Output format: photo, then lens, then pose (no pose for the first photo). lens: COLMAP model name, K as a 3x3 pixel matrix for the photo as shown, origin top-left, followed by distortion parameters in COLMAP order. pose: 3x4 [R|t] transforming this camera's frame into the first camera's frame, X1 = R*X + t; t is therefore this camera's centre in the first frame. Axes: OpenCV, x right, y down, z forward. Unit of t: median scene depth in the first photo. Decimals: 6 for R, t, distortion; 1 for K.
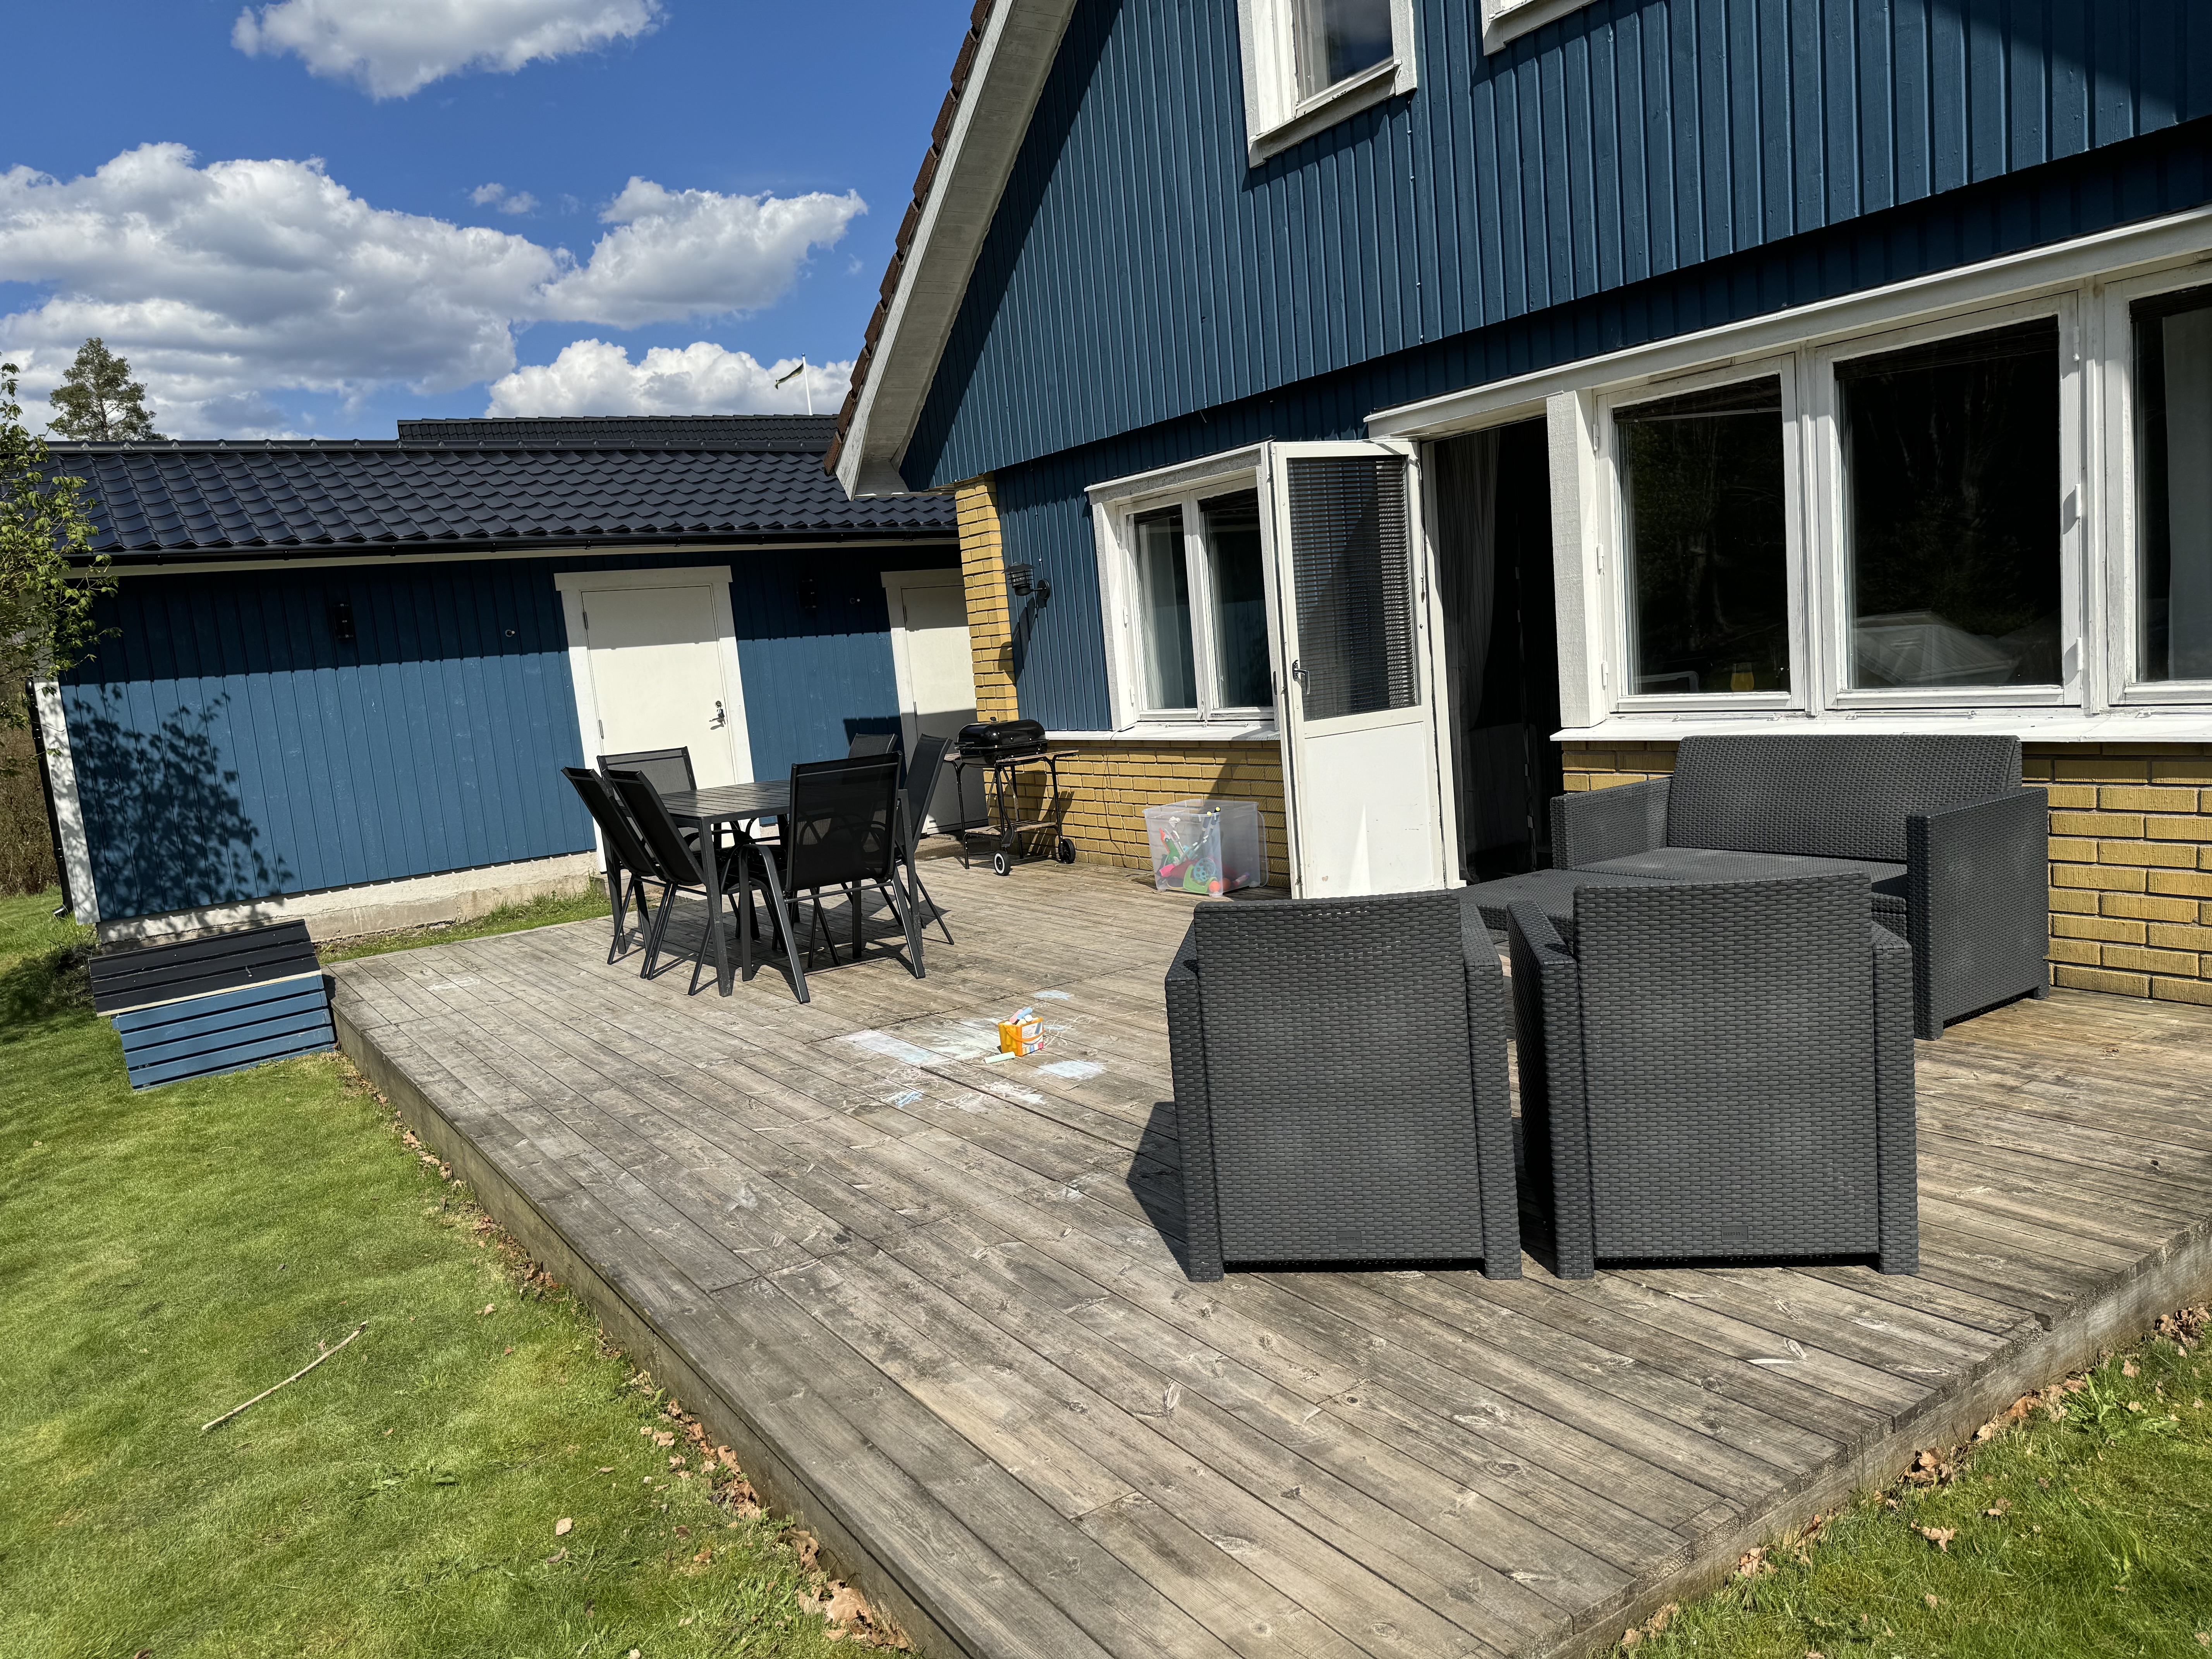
lens RADIAL K [[1559.4, 0, 1106.0], [0, 1559.4, 829.5], [0, 0, 1]] dist [0.089469, -0.143159]
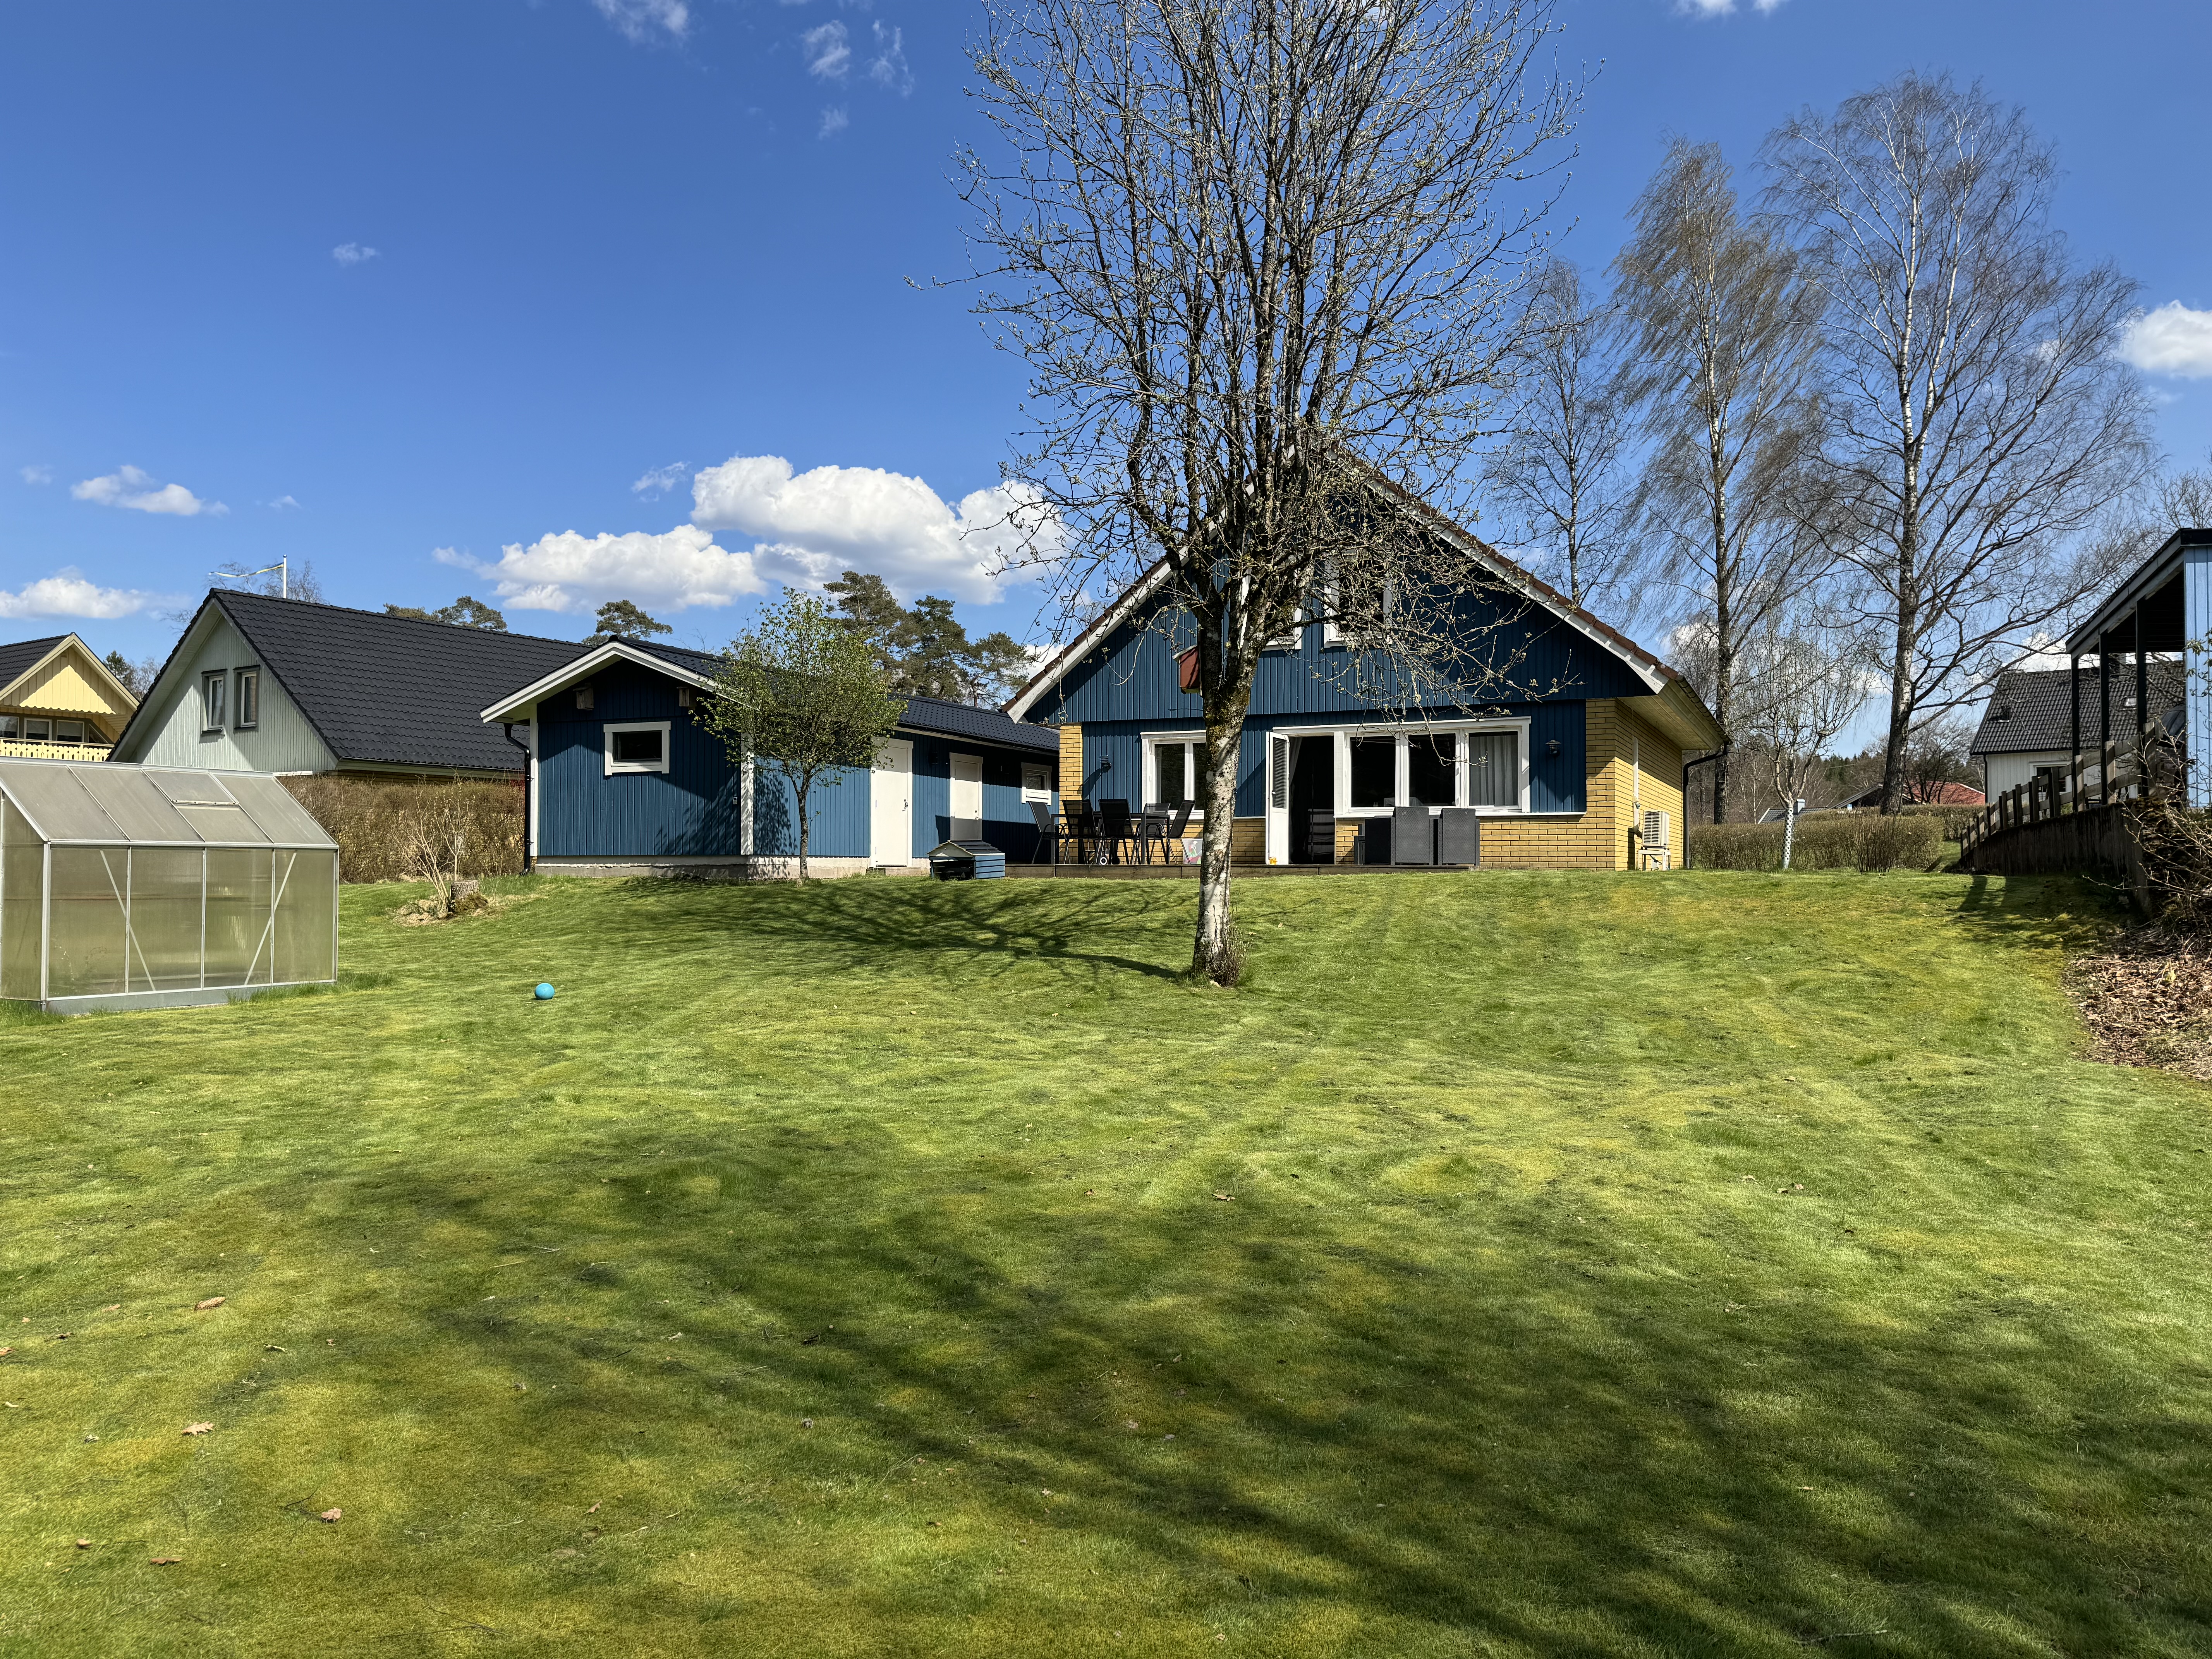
lens RADIAL K [[1559.4, 0, 1106.0], [0, 1559.4, 829.5], [0, 0, 1]] dist [0.089469, -0.143159]
pose [[0.849757, 0.094298, 0.518672, -2.140680], [-0.010808, 0.986781, -0.161696, 0.587673], [-0.527064, 0.131796, 0.839544, -1.887763]]
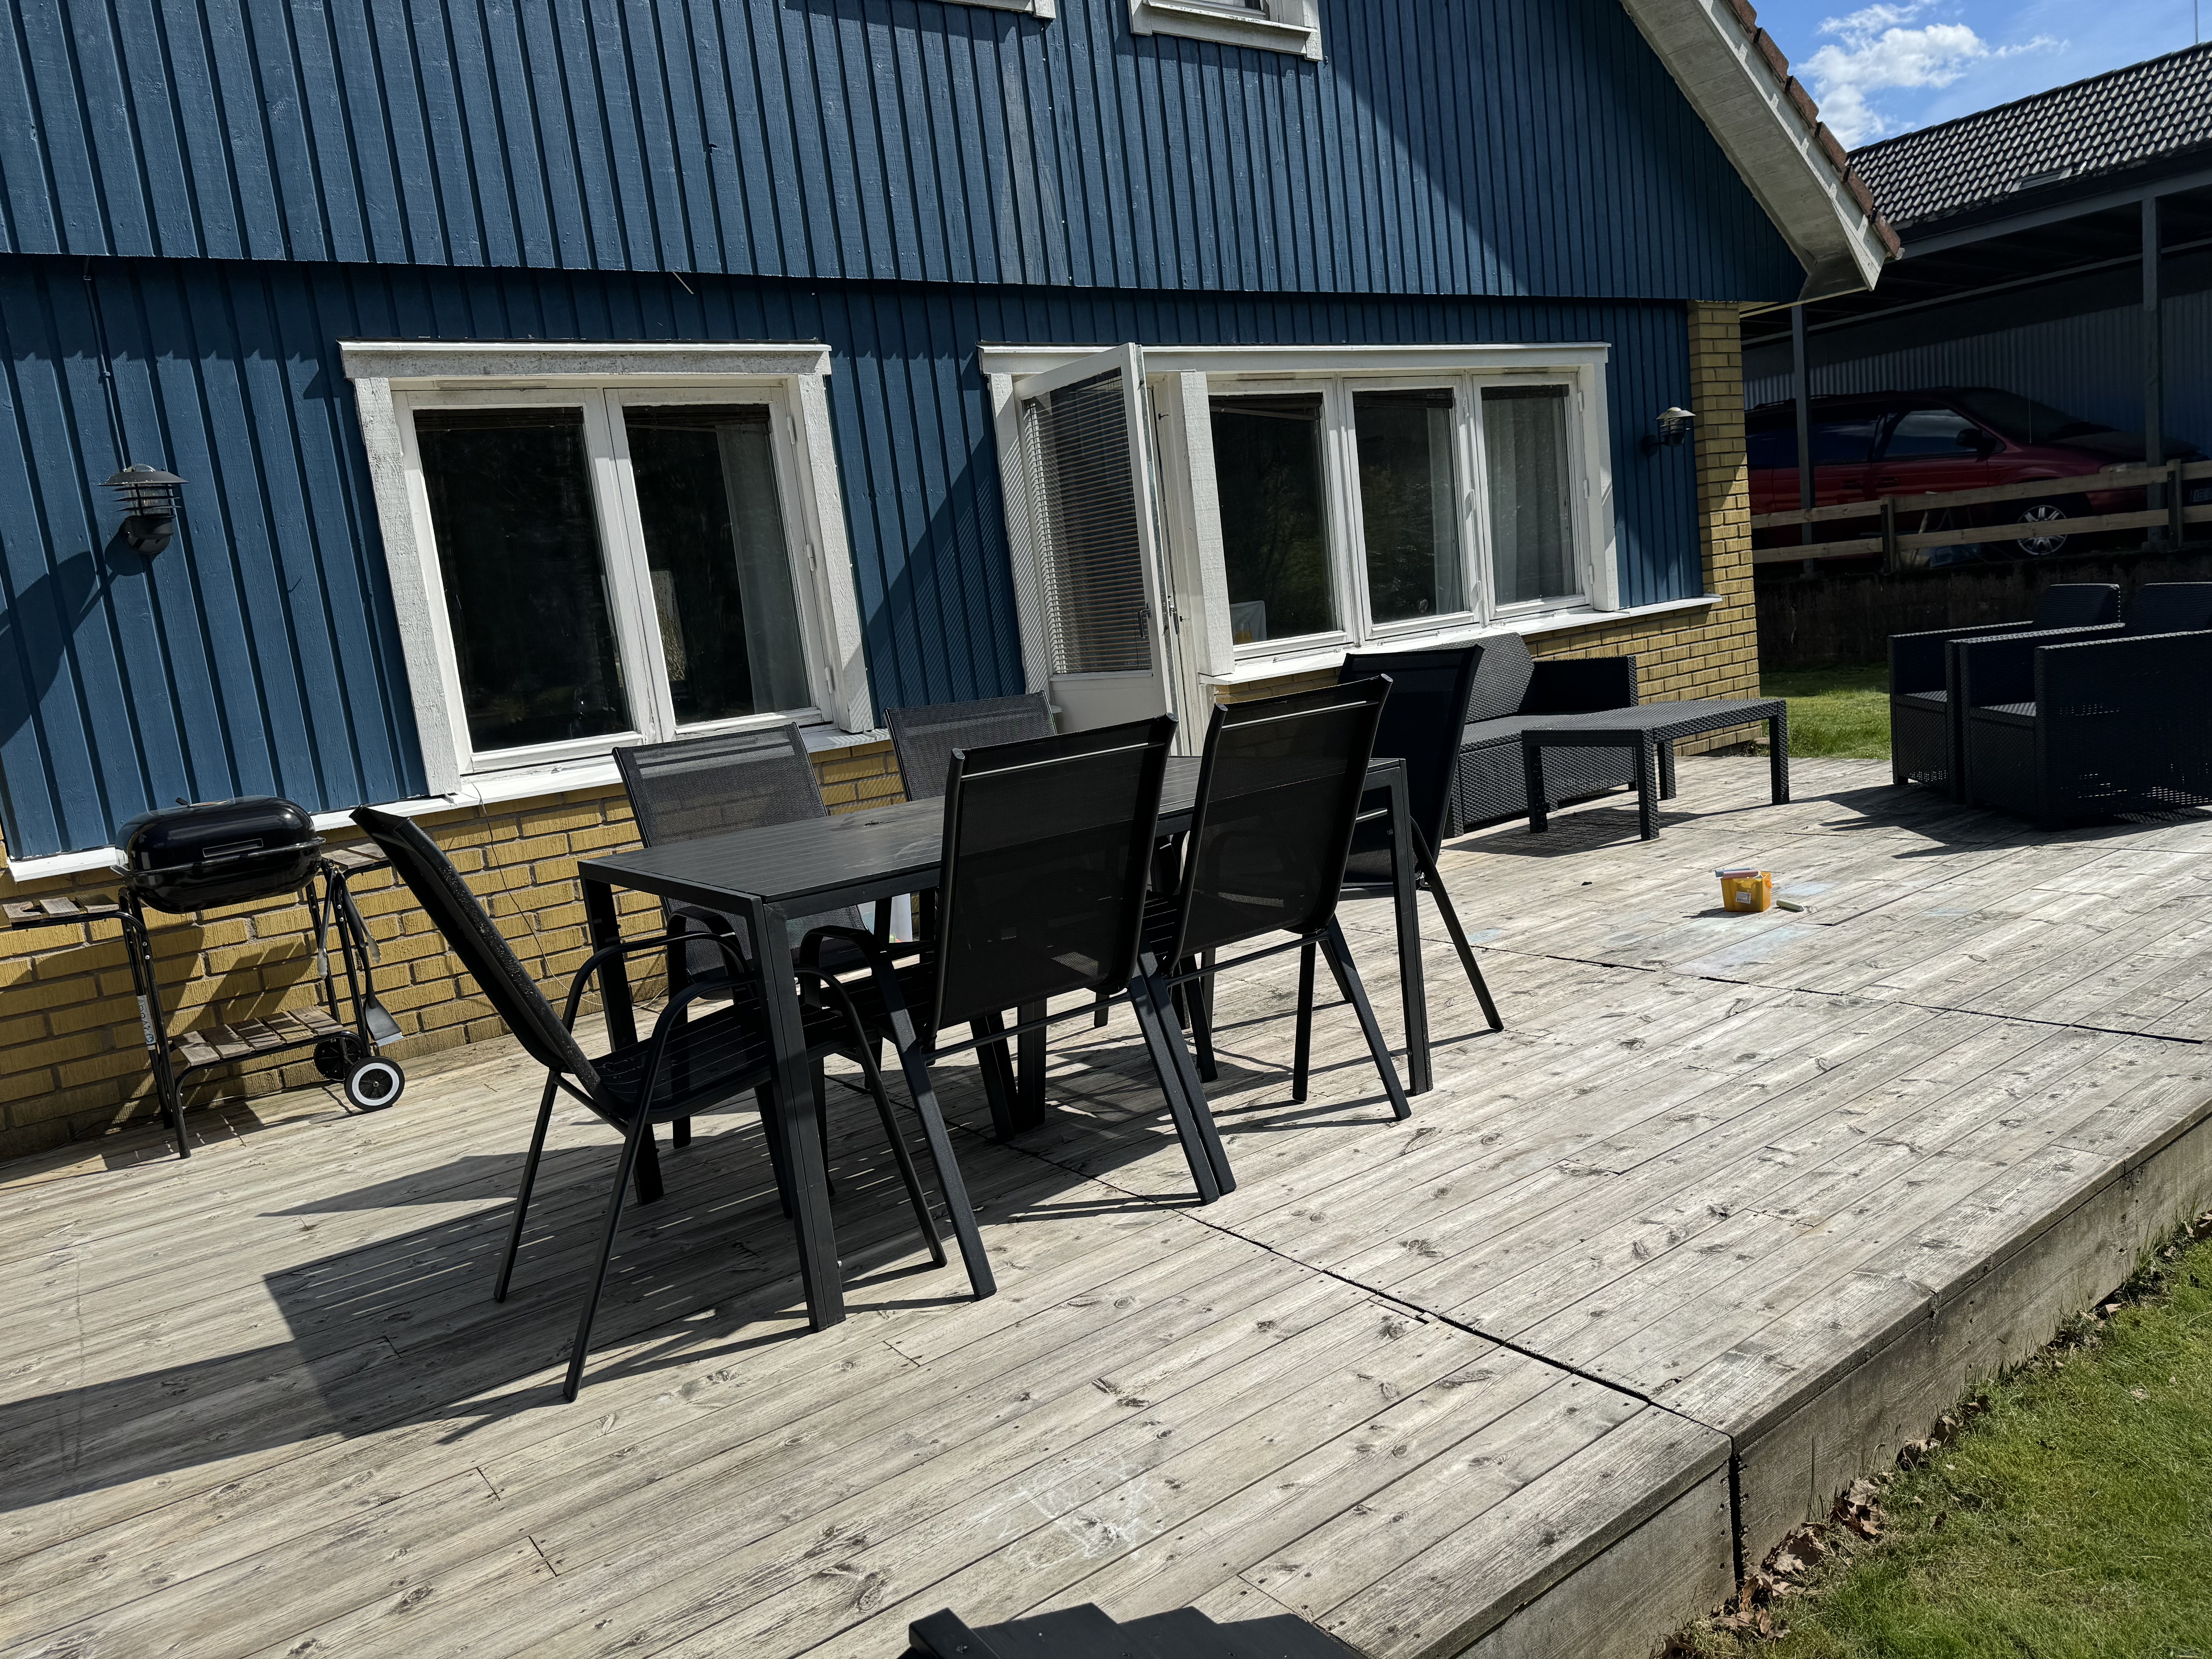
lens RADIAL K [[1559.4, 0, 1106.0], [0, 1559.4, 829.5], [0, 0, 1]] dist [0.089469, -0.143159]
pose [[-0.044979, -0.064058, 0.996932, -0.791561], [0.225521, 0.971529, 0.072601, -0.054249], [-0.973199, 0.228095, -0.029252, 1.109432]]
